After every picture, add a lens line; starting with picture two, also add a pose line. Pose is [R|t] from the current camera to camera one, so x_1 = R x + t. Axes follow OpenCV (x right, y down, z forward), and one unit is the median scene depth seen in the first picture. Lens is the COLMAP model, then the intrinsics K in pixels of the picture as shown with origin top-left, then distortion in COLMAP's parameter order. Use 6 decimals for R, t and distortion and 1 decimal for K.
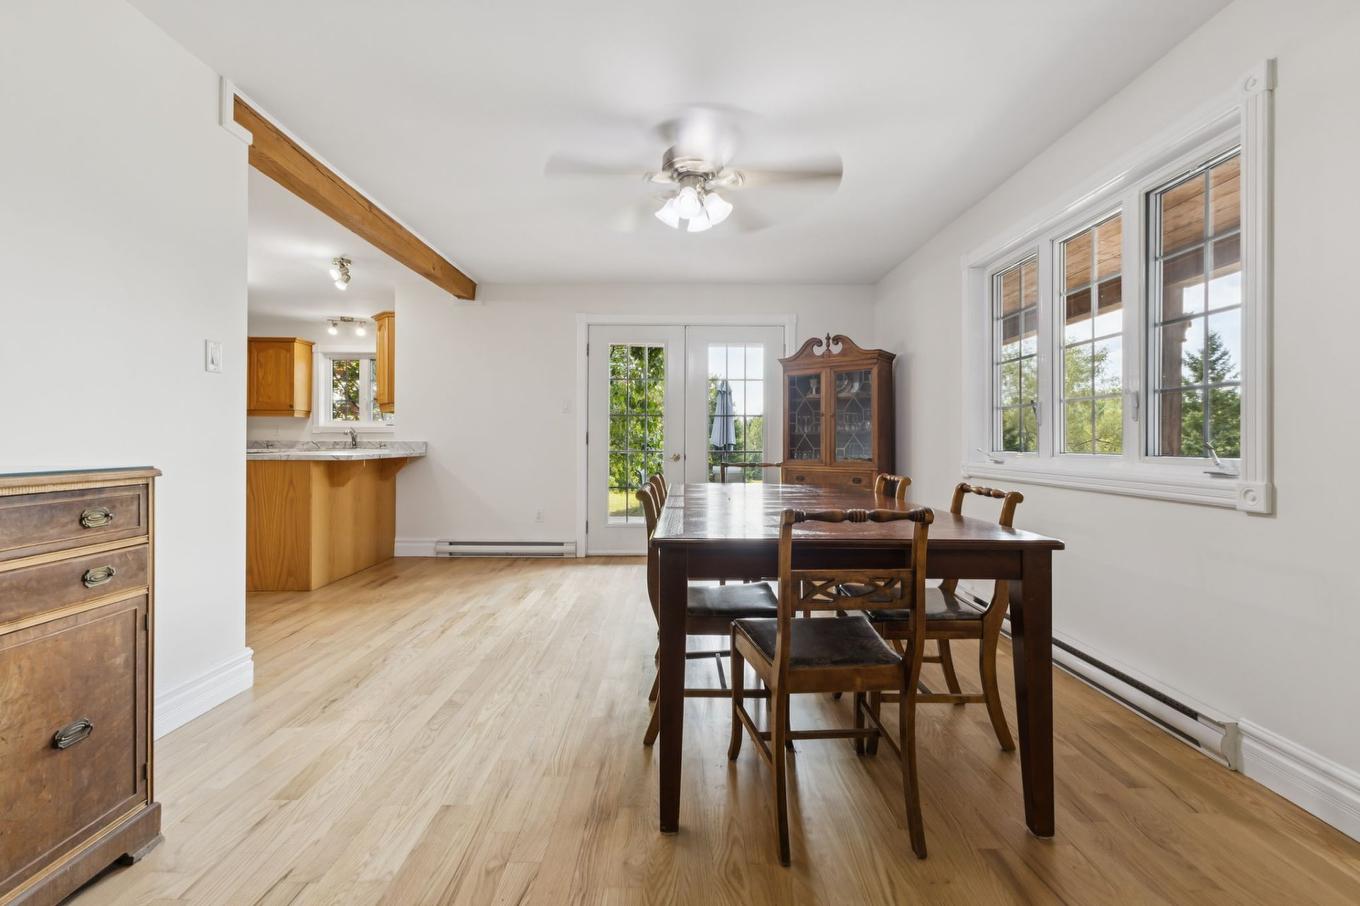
lens RADIAL K [[594.0, 0, 681.7], [0, 594.0, 440.1], [0, 0, 1]] dist [0.007841, -0.001553]
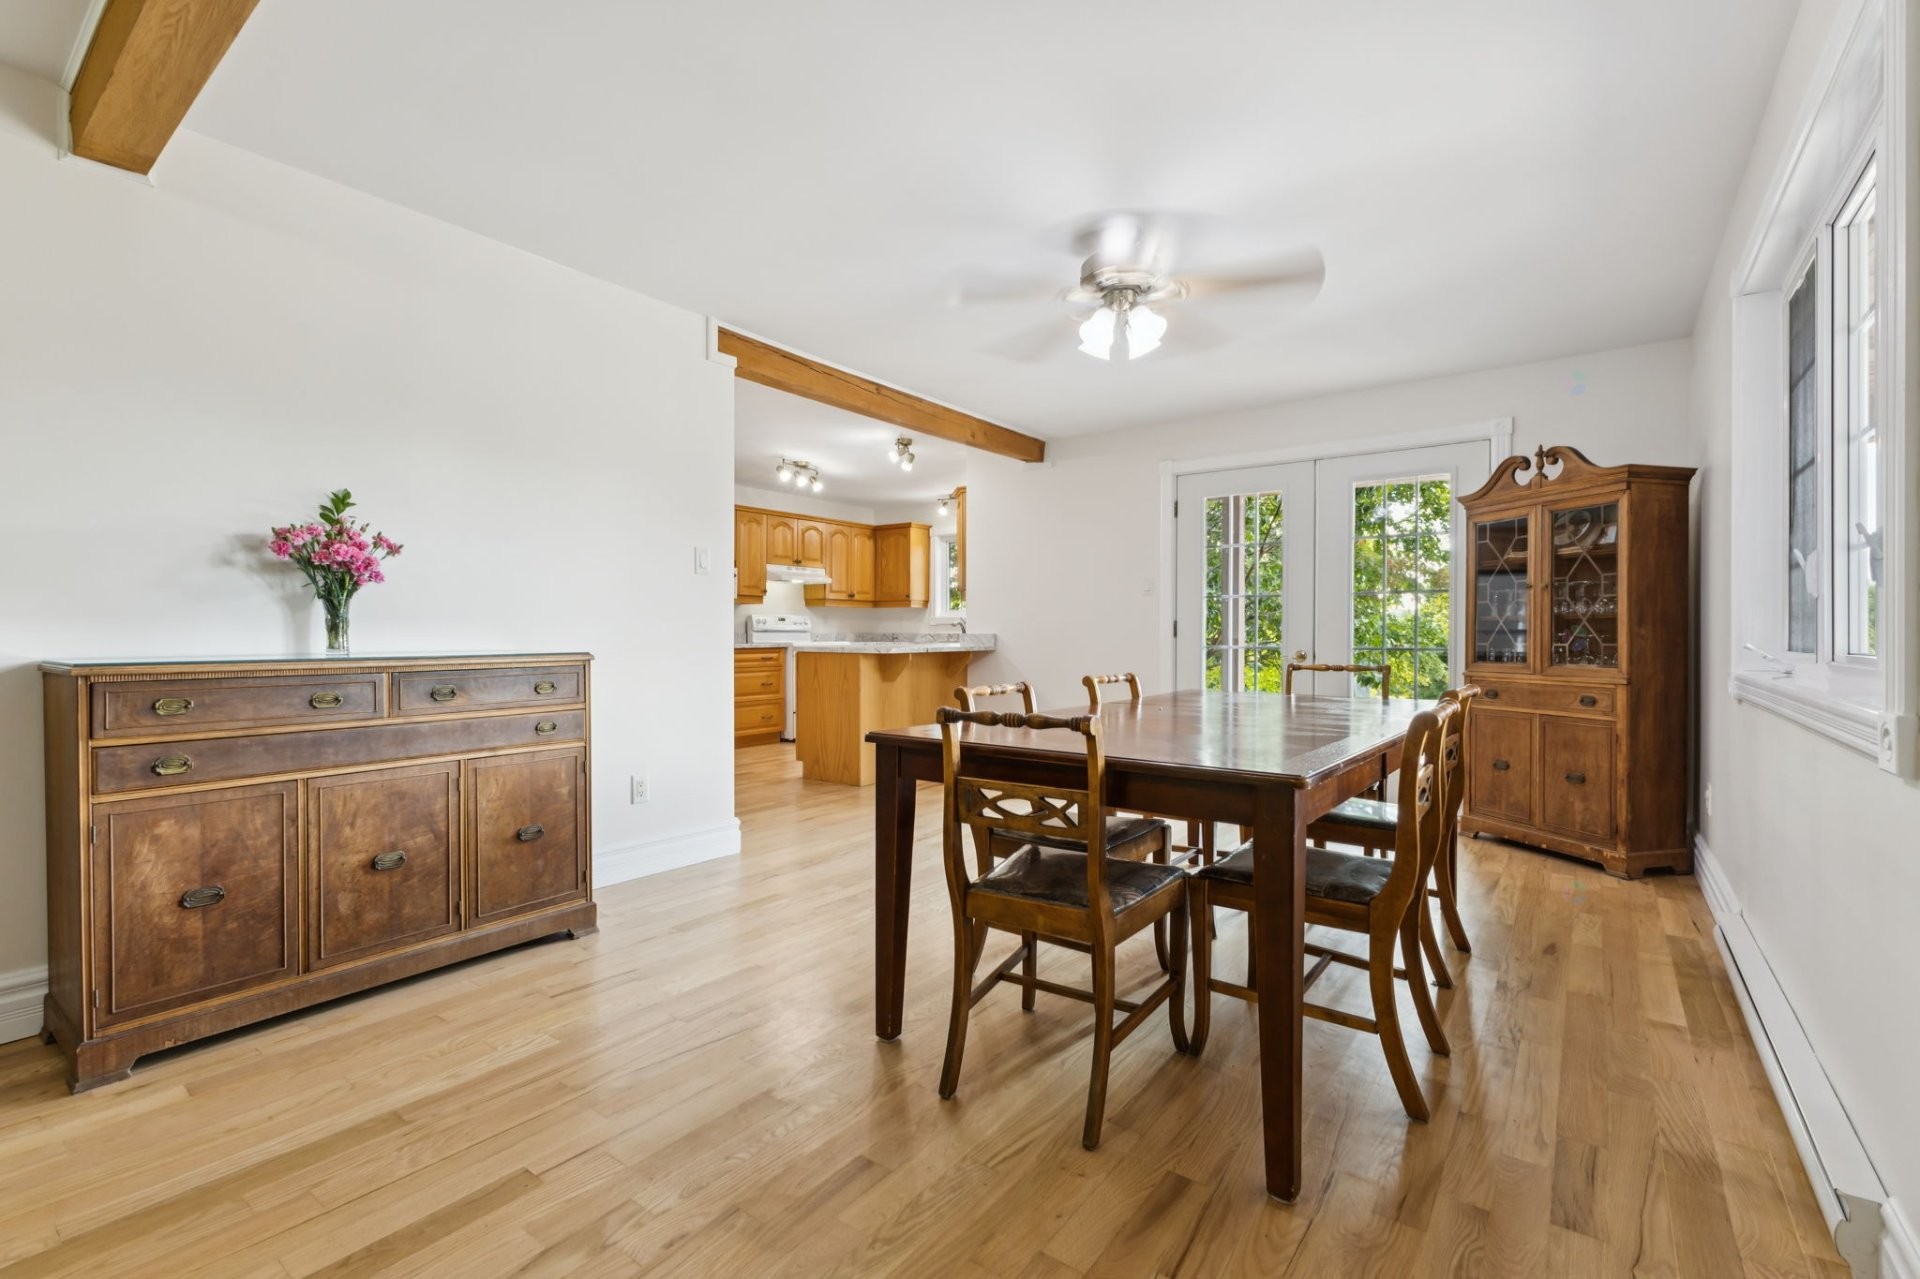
lens RADIAL K [[838.7, 0, 952.2], [0, 838.7, 639.8], [0, 0, 1]] dist [0.007841, -0.001553]
pose [[0.794811, 0.002541, -0.606851, 0.511075], [0.003182, 0.999960, 0.008355, 0.001442], [0.606848, -0.008571, 0.794771, -0.003581]]
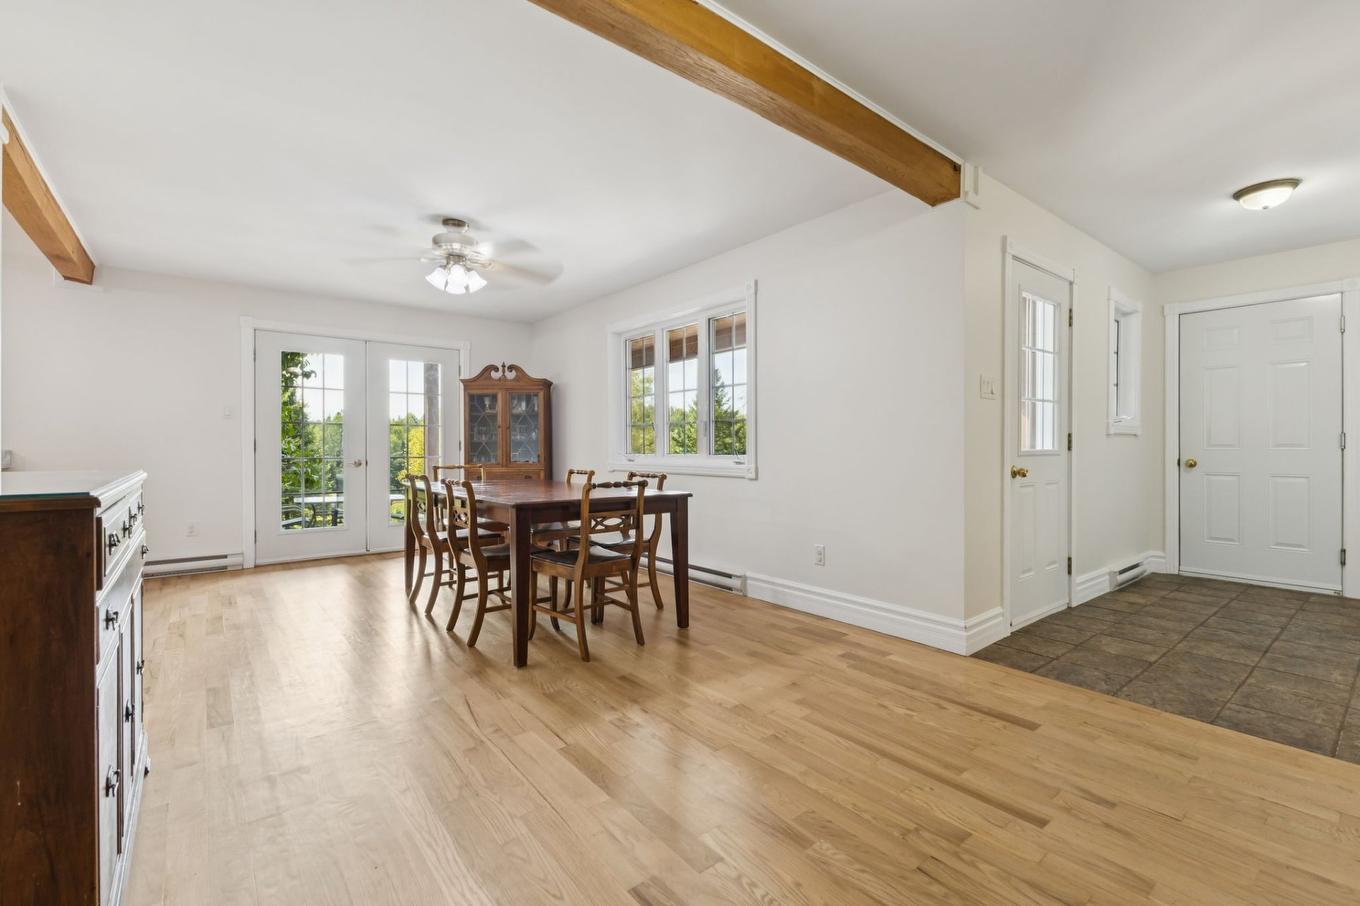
lens RADIAL K [[594.0, 0, 678.3], [0, 594.0, 448.9], [0, 0, 1]] dist [0.007841, -0.001553]
pose [[0.786157, -0.006432, 0.617994, -0.432901], [0.002665, 0.999972, 0.007018, -0.005553], [-0.618021, -0.003870, 0.786152, -0.398531]]
